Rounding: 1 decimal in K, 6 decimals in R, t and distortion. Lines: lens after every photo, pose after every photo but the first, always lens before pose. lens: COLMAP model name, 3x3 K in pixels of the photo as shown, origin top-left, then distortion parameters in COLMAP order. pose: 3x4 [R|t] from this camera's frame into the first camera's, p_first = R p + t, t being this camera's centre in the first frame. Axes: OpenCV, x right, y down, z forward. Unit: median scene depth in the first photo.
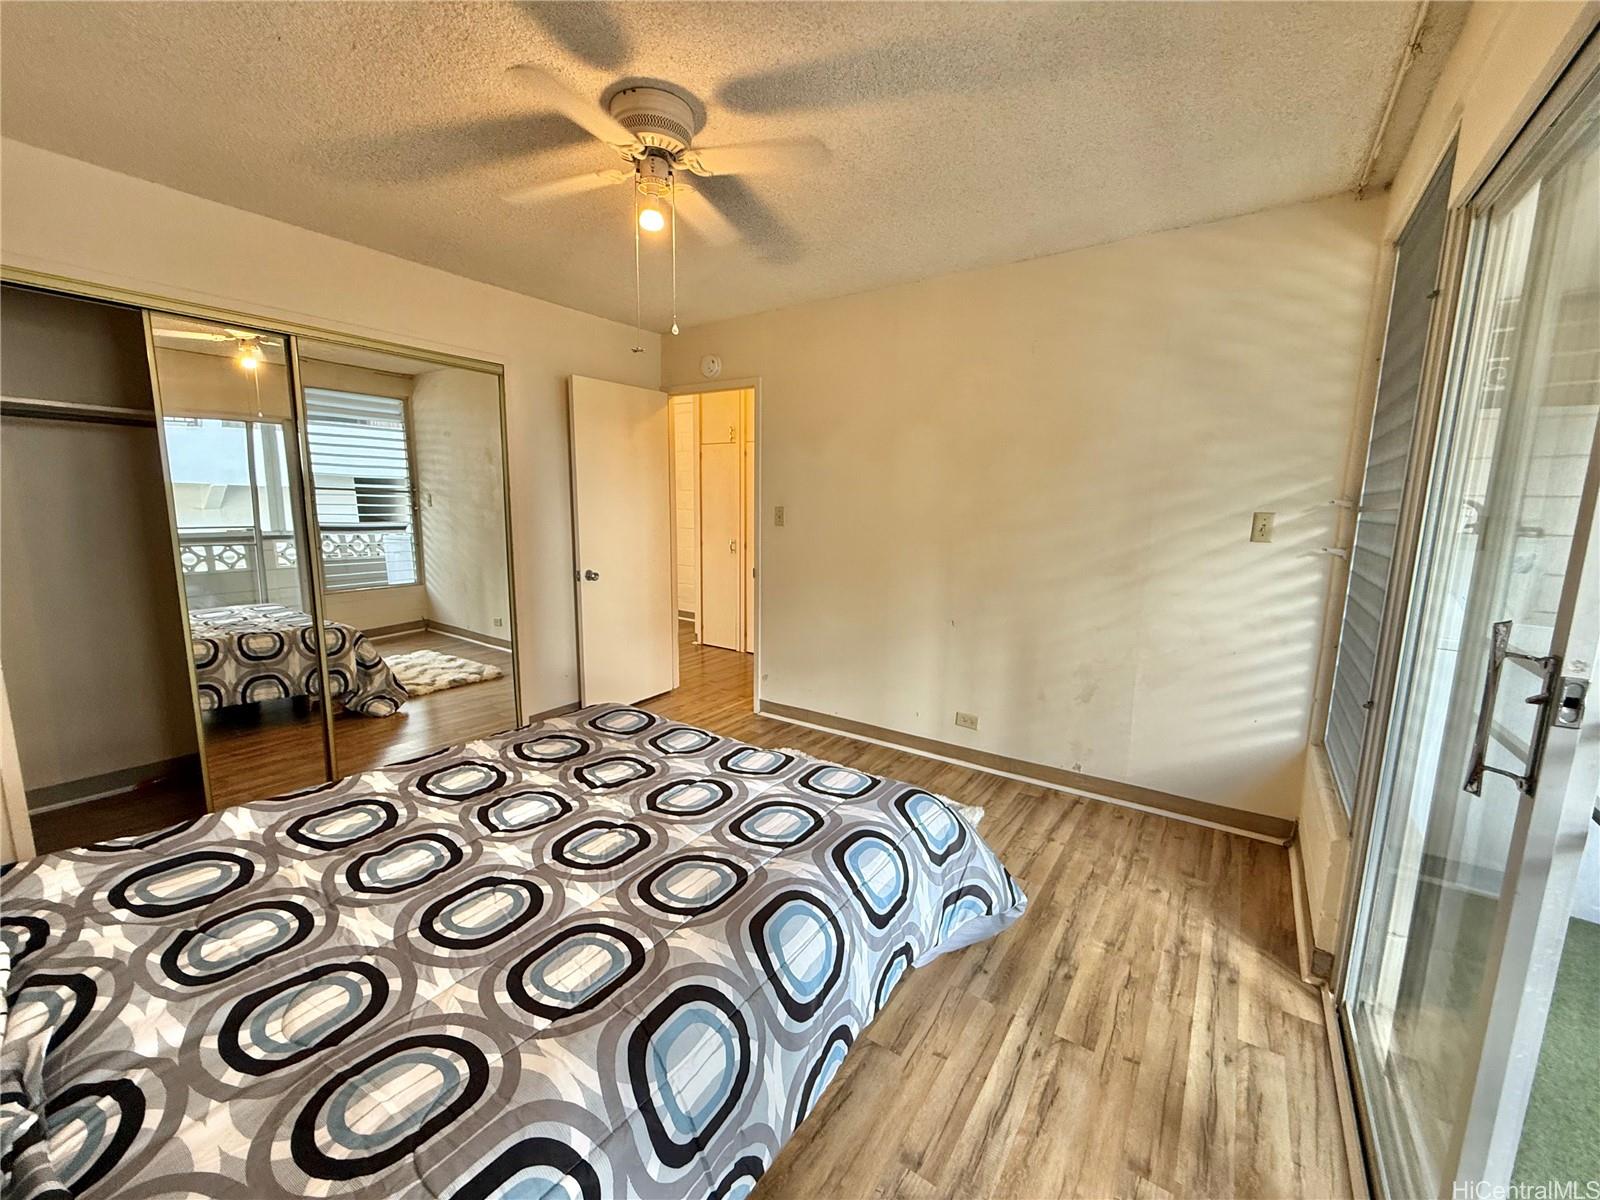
lens RADIAL K [[636.1, 0, 796.5], [0, 636.1, 601.0], [0, 0, 1]] dist [-0.000223, -0.000399]
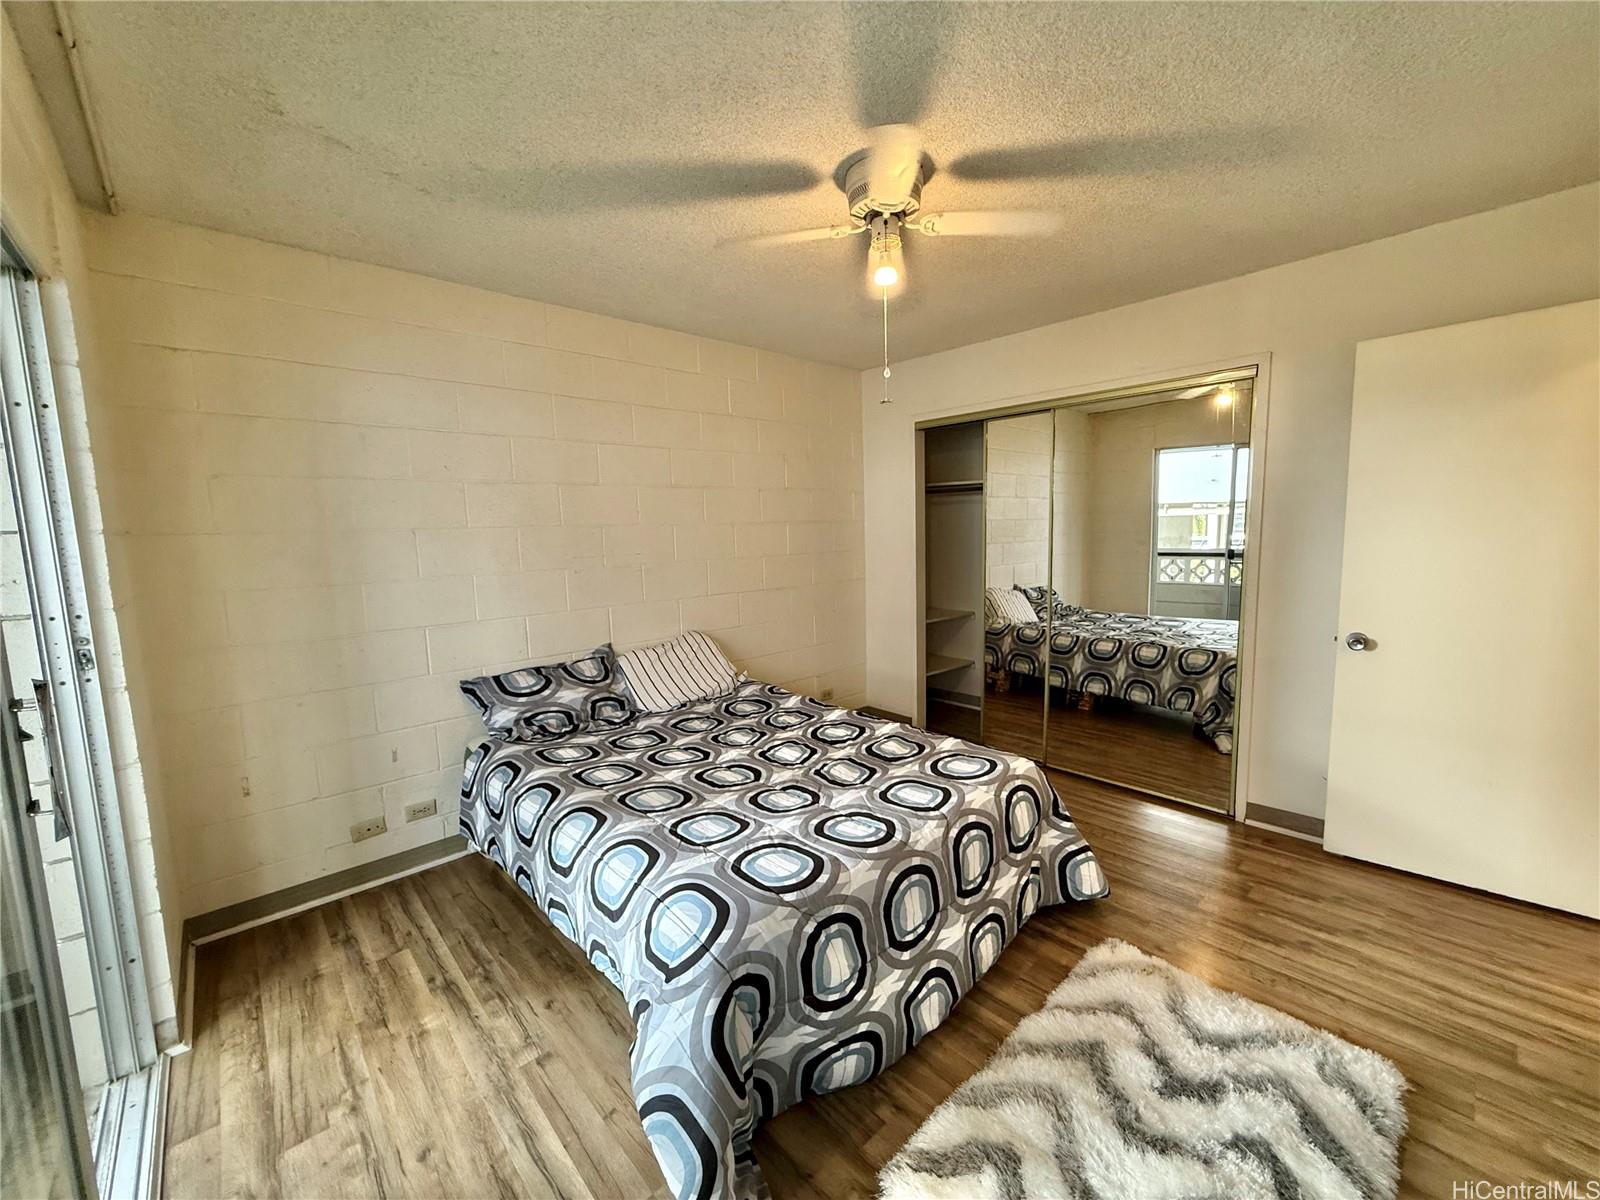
lens RADIAL K [[636.1, 0, 796.5], [0, 636.1, 601.0], [0, 0, 1]] dist [-0.000223, -0.000399]
pose [[-0.217408, 0.100799, -0.970862, 0.853218], [-0.124492, 0.983667, 0.130006, -0.185907], [0.968109, 0.149129, -0.201308, 1.120439]]
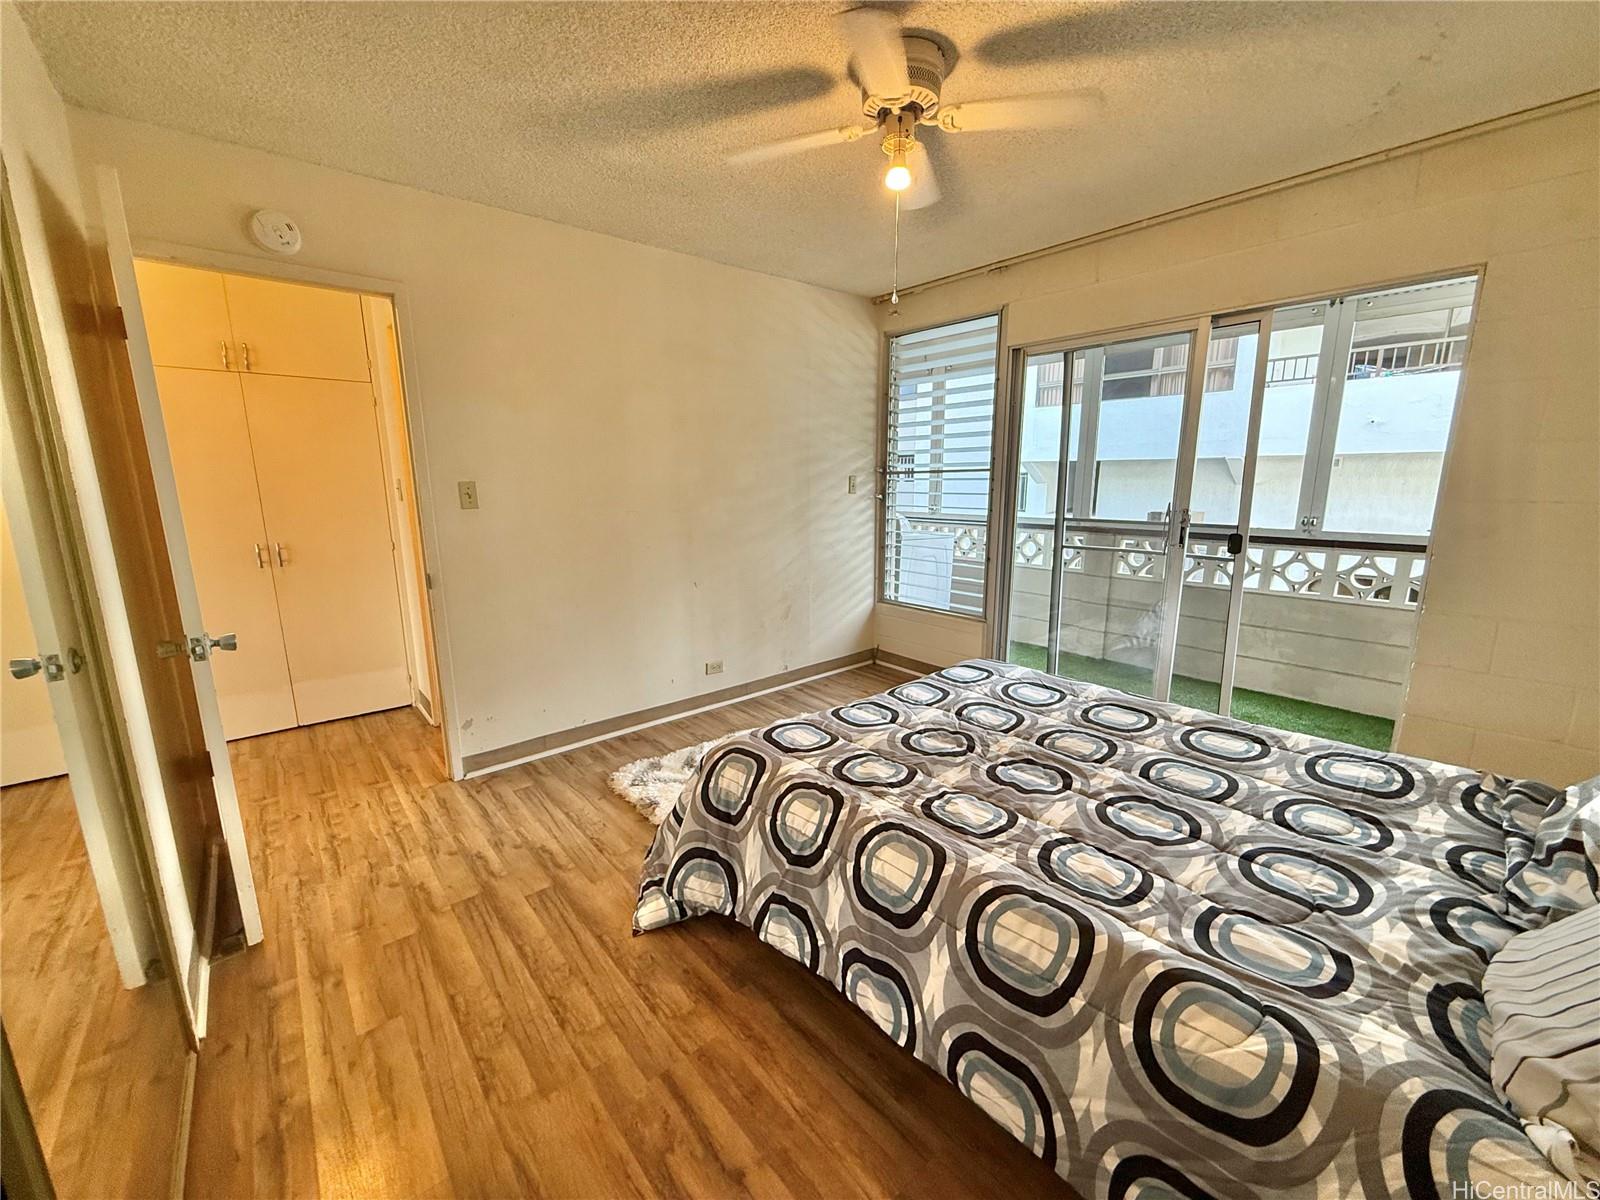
lens RADIAL K [[636.1, 0, 796.5], [0, 636.1, 601.0], [0, 0, 1]] dist [-0.000223, -0.000399]
pose [[0.248204, -0.202783, 0.947245, -1.272839], [0.158346, 0.973185, 0.166845, -0.156873], [-0.955678, 0.108581, 0.273659, 0.930132]]
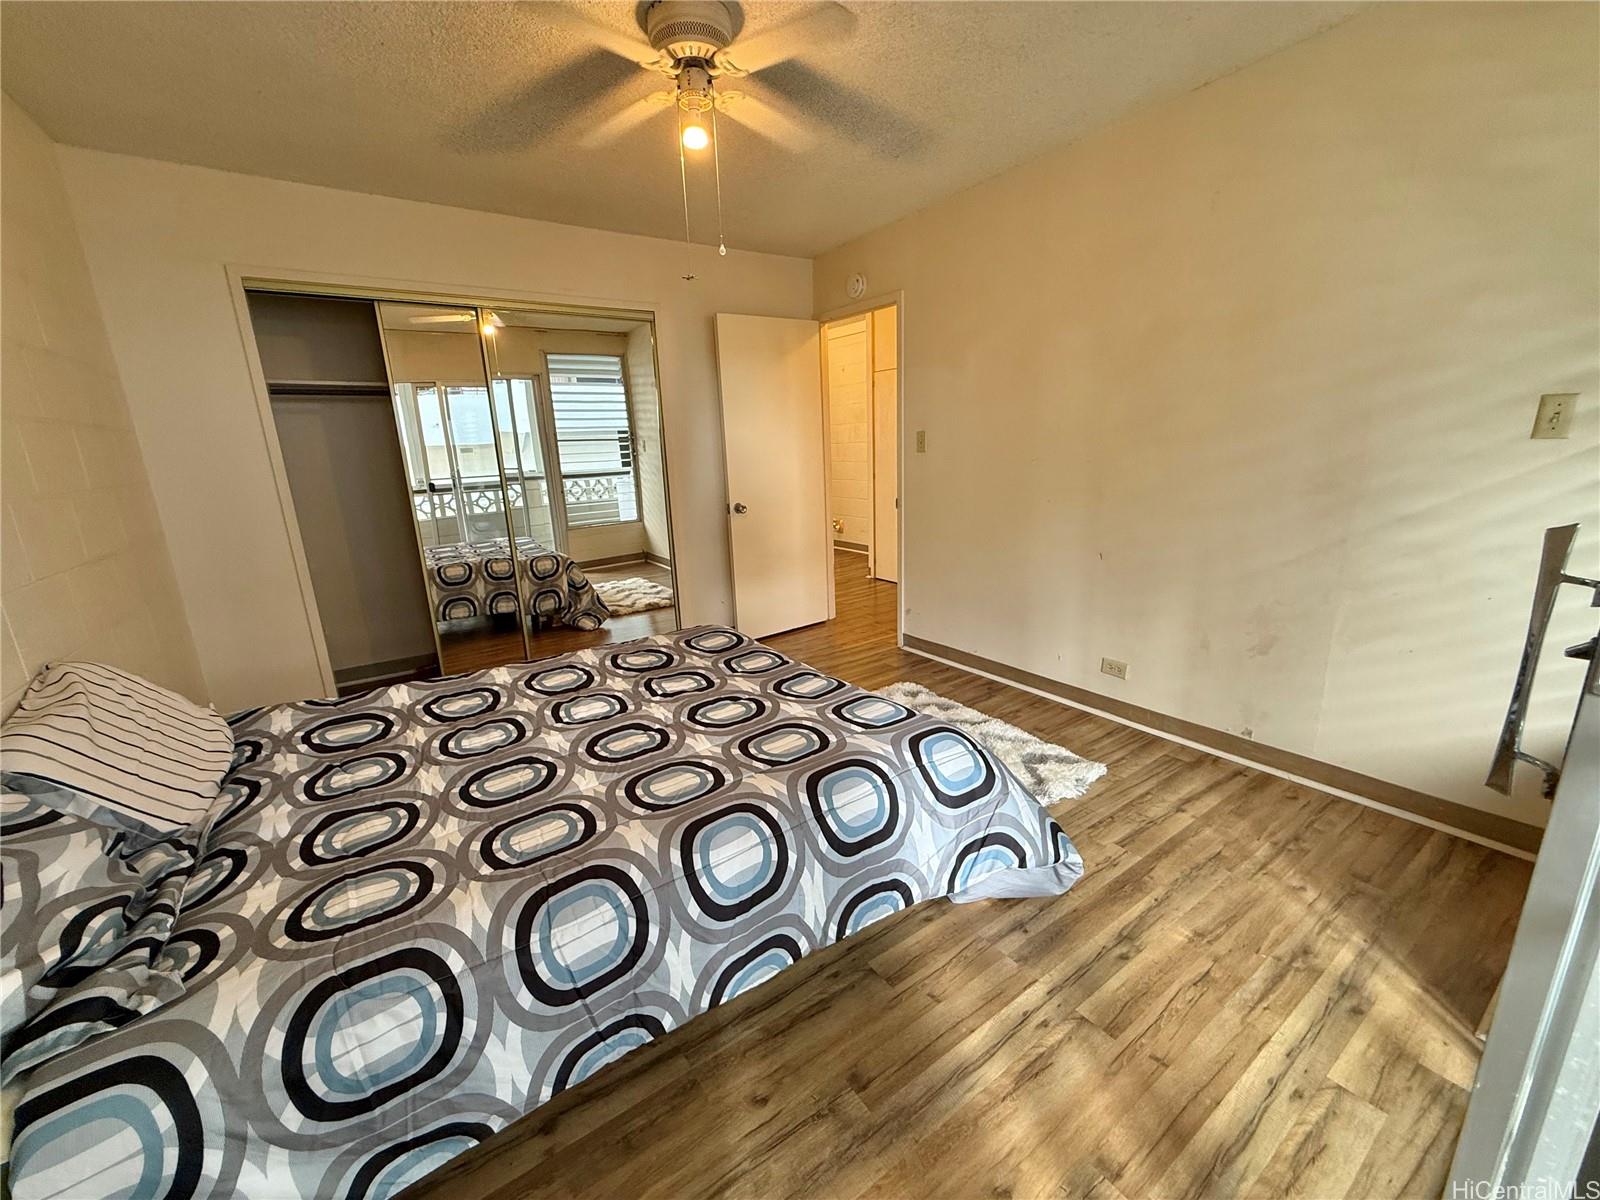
lens RADIAL K [[636.1, 0, 796.5], [0, 636.1, 601.0], [0, 0, 1]] dist [-0.000223, -0.000399]
pose [[0.933839, 0.035155, -0.355961, 0.289991], [-0.000501, 0.995286, 0.096983, 0.021109], [0.357693, -0.090388, 0.929455, 0.072132]]
